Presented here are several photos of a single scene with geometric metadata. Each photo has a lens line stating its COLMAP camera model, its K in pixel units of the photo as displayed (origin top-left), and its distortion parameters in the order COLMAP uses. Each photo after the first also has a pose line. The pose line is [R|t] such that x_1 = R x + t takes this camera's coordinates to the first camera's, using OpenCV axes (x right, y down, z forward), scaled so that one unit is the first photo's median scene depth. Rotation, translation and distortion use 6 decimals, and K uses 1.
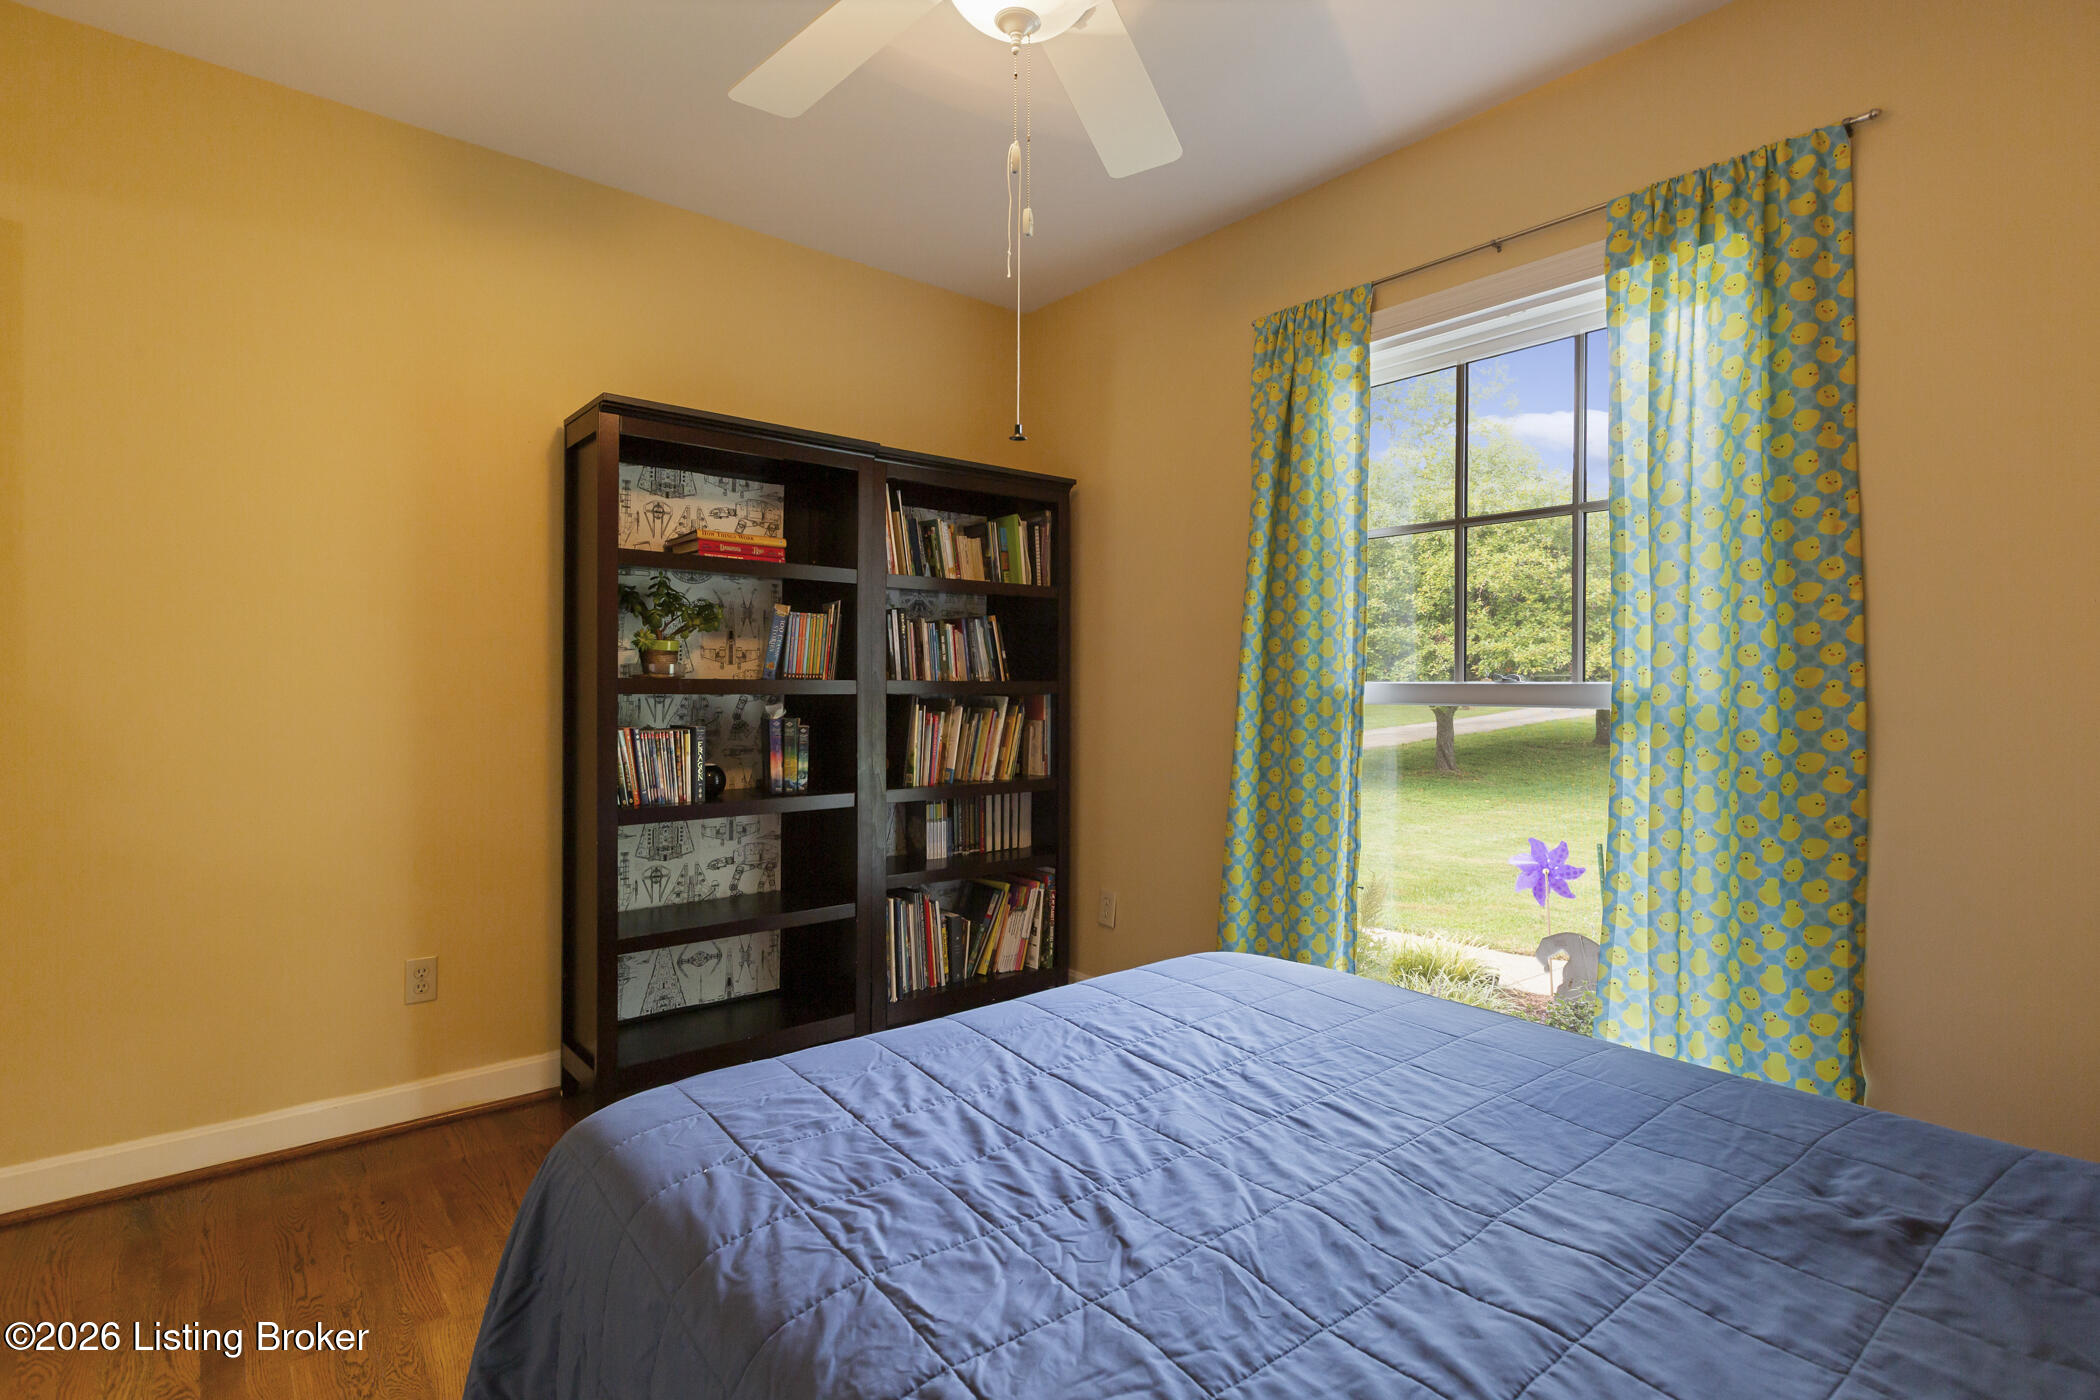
lens RADIAL K [[1019.5, 0, 1053.2], [0, 1019.5, 696.5], [0, 0, 1]] dist [0.001149, 0.000017]
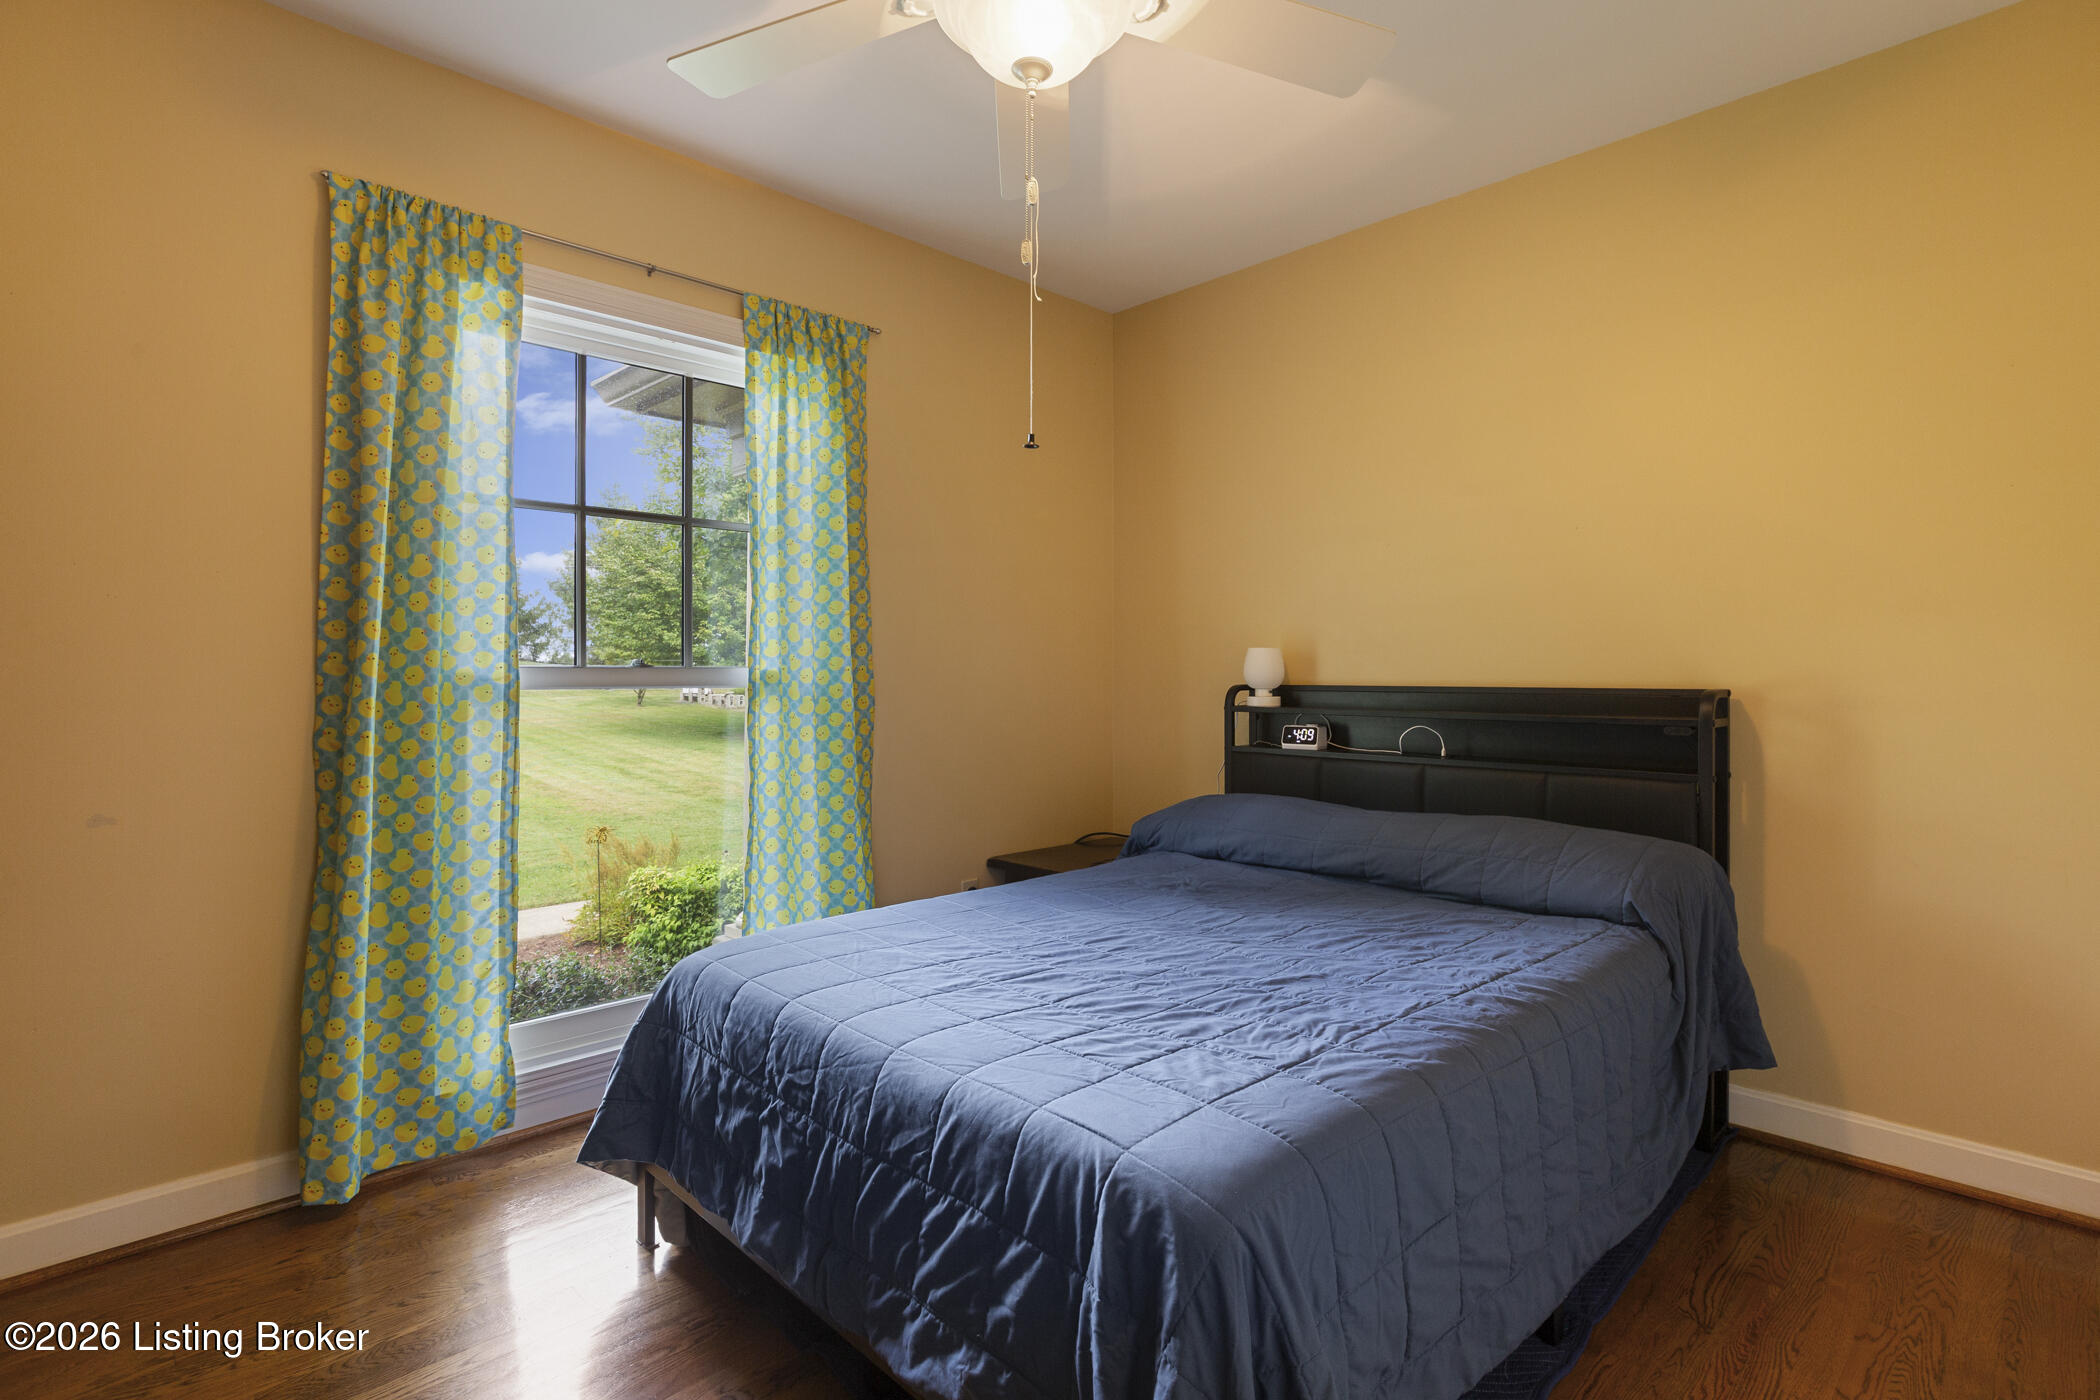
lens RADIAL K [[1019.5, 0, 1053.5], [0, 1019.5, 681.0], [0, 0, 1]] dist [0.001149, 0.000017]
pose [[-0.085439, -0.013978, 0.996245, -1.142421], [0.010174, 0.999837, 0.014901, -0.015811], [-0.996291, 0.011409, -0.085283, 1.076240]]
